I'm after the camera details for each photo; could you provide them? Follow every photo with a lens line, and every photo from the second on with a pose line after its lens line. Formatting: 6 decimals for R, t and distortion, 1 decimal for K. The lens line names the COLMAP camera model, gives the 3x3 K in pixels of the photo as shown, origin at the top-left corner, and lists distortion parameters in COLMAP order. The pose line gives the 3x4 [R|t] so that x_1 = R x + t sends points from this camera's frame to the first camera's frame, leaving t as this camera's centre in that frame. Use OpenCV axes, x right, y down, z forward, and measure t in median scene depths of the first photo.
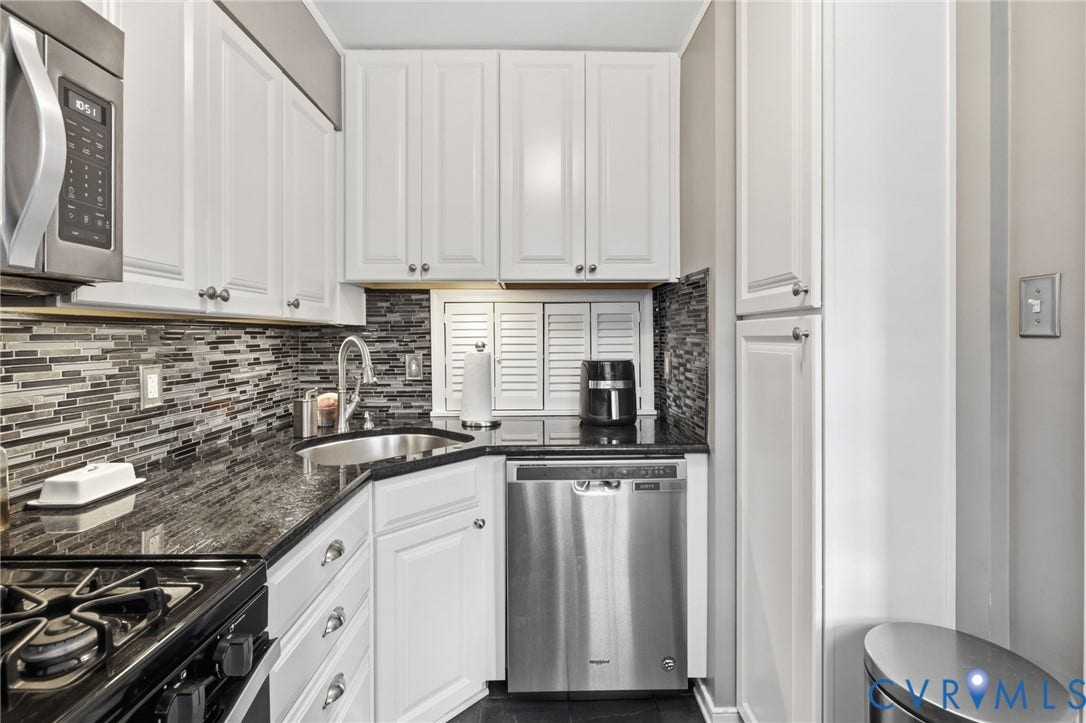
lens RADIAL K [[481.2, 0, 531.7], [0, 481.2, 337.1], [0, 0, 1]] dist [-0.001973, 0.000894]
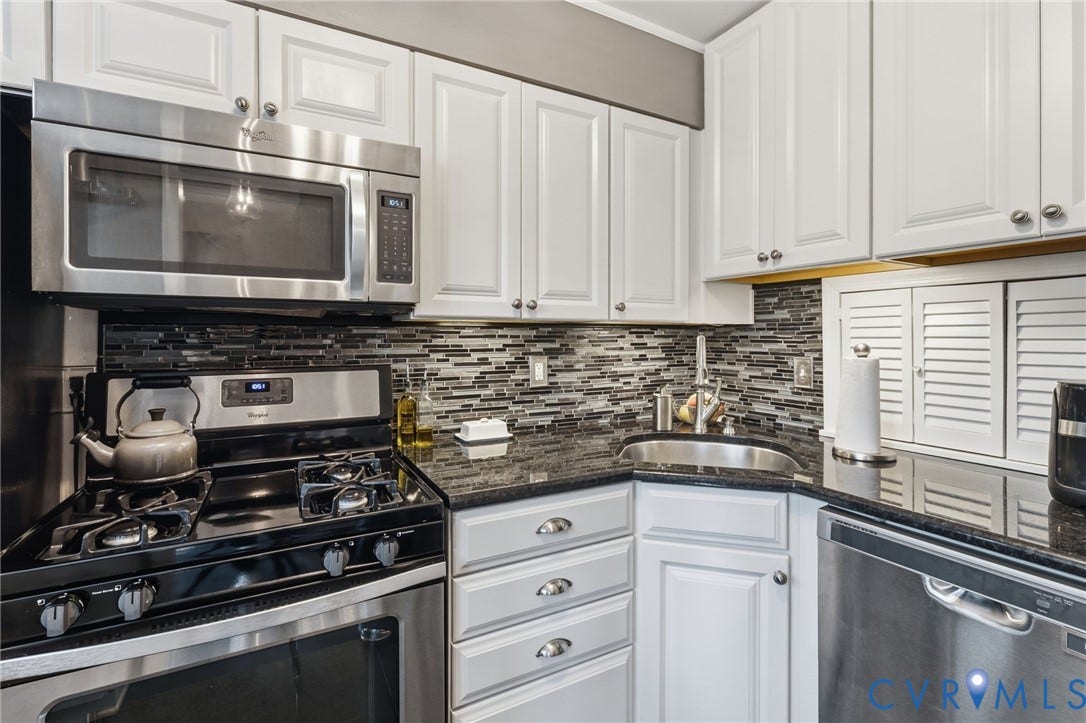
lens RADIAL K [[481.2, 0, 538.9], [0, 481.2, 336.4], [0, 0, 1]] dist [-0.001973, 0.000894]
pose [[0.491989, 0.004317, -0.870590, 0.317853], [-0.002837, 0.999990, 0.003355, -0.003312], [0.870597, 0.000819, 0.491997, 0.233449]]
